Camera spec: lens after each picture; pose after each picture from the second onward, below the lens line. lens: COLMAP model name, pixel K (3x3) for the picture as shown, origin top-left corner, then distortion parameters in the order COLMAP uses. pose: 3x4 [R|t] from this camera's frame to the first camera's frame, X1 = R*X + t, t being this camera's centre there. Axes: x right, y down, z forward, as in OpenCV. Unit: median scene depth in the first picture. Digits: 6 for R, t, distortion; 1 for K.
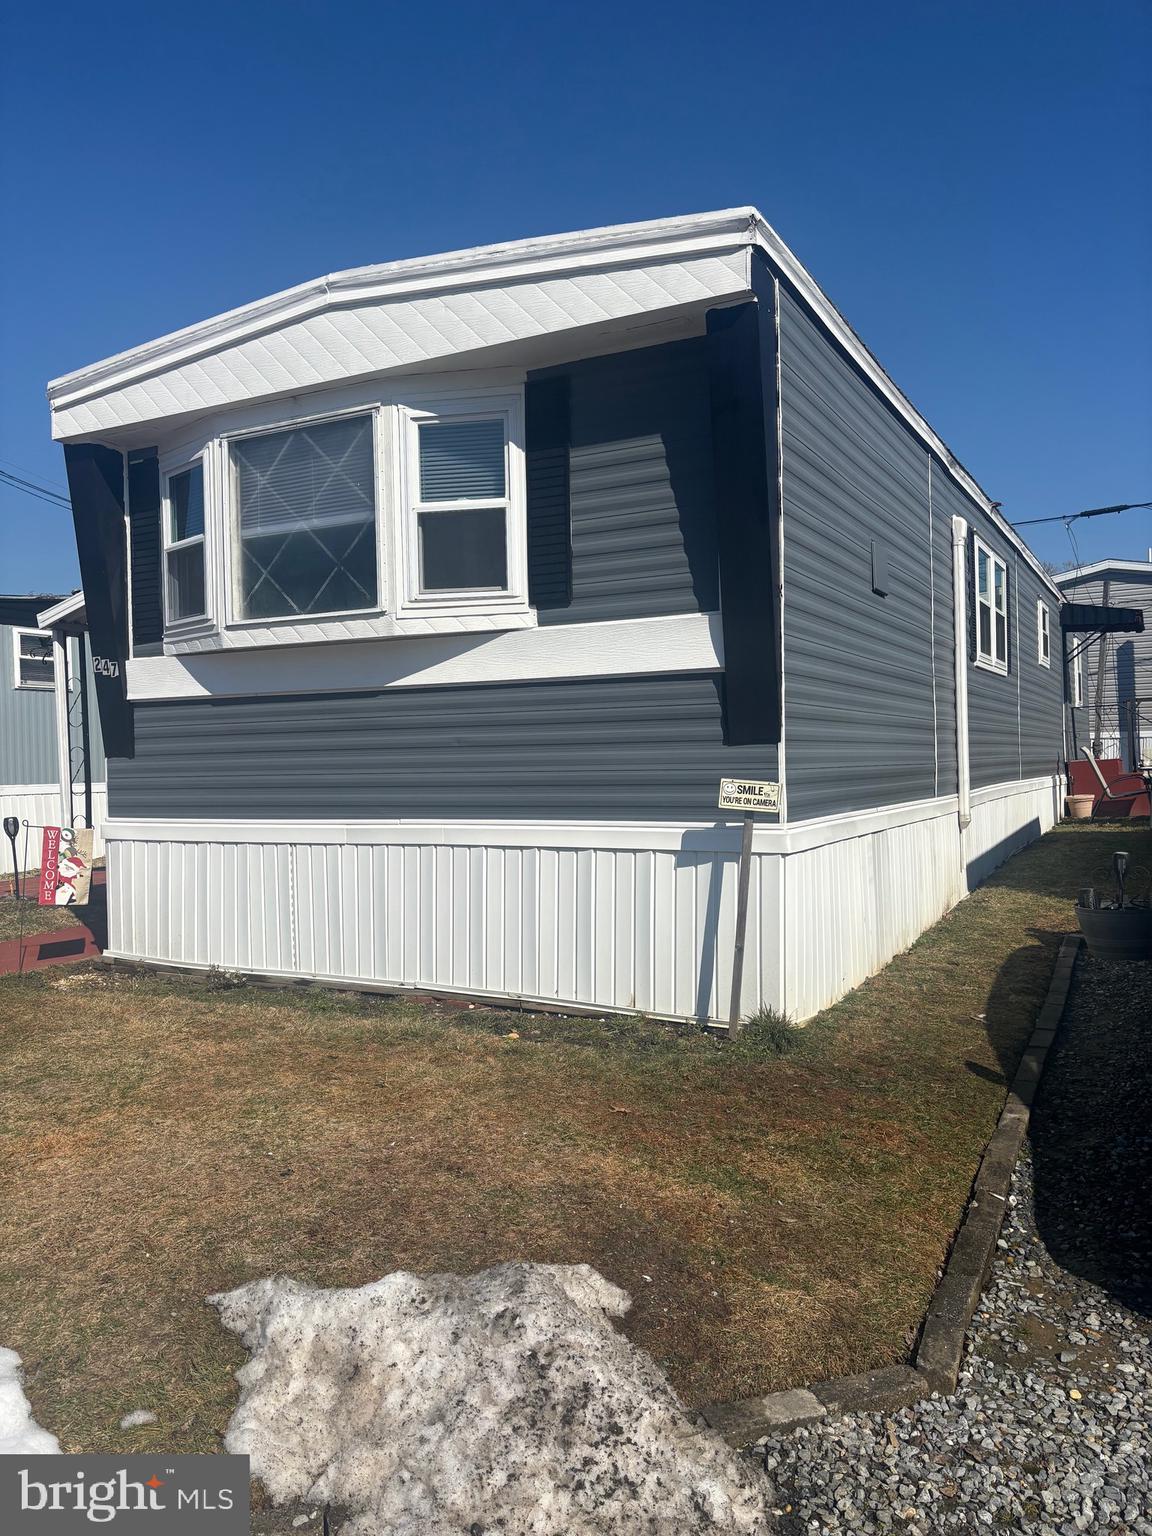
lens RADIAL K [[1127.8, 0, 570.7], [0, 1127.8, 786.5], [0, 0, 1]] dist [0.104638, -0.118222]
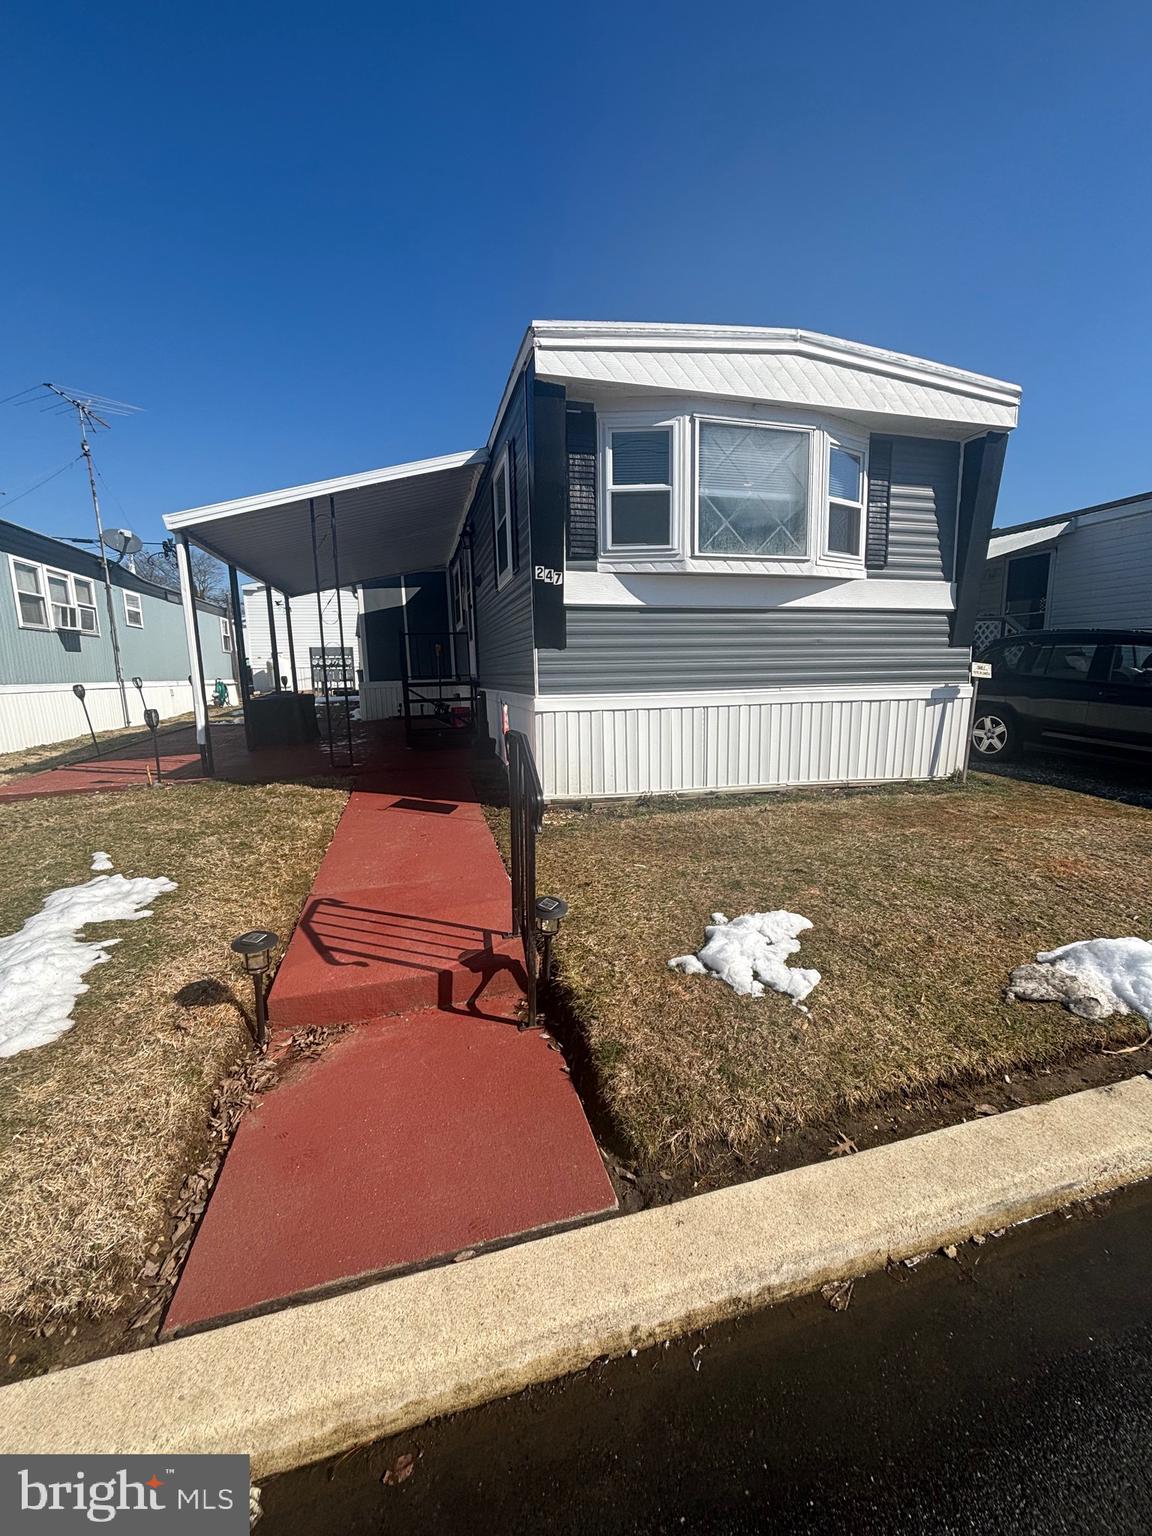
lens RADIAL K [[607.7, 0, 576.0], [0, 607.7, 768.0], [0, 0, 1]] dist [0.001448, -0.000453]
pose [[0.728911, -0.102011, 0.676966, -1.028358], [0.016988, 0.991227, 0.131075, 0.023207], [-0.684398, -0.084041, 0.724249, 0.561221]]
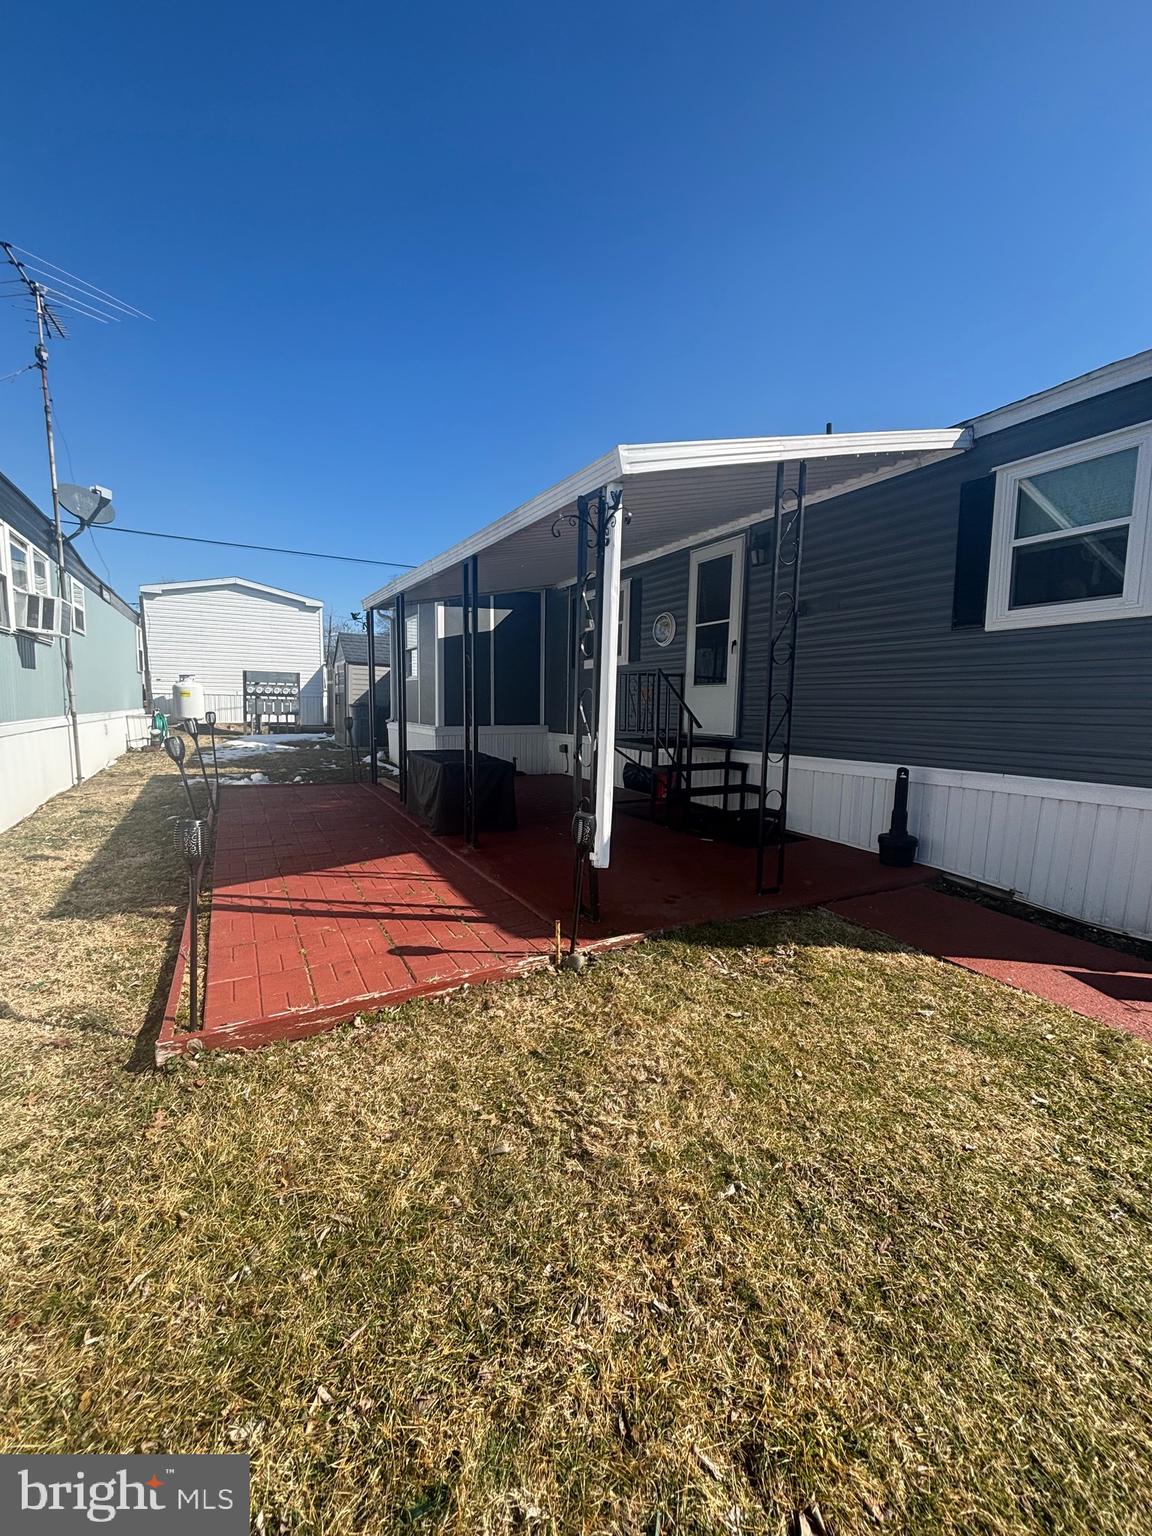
lens RADIAL K [[607.7, 0, 576.0], [0, 607.7, 768.0], [0, 0, 1]] dist [0.001448, -0.000453]
pose [[0.527088, -0.053292, 0.848138, -1.283539], [-0.017478, 0.997141, 0.073516, -0.025612], [-0.849631, -0.053574, 0.524650, 1.500500]]
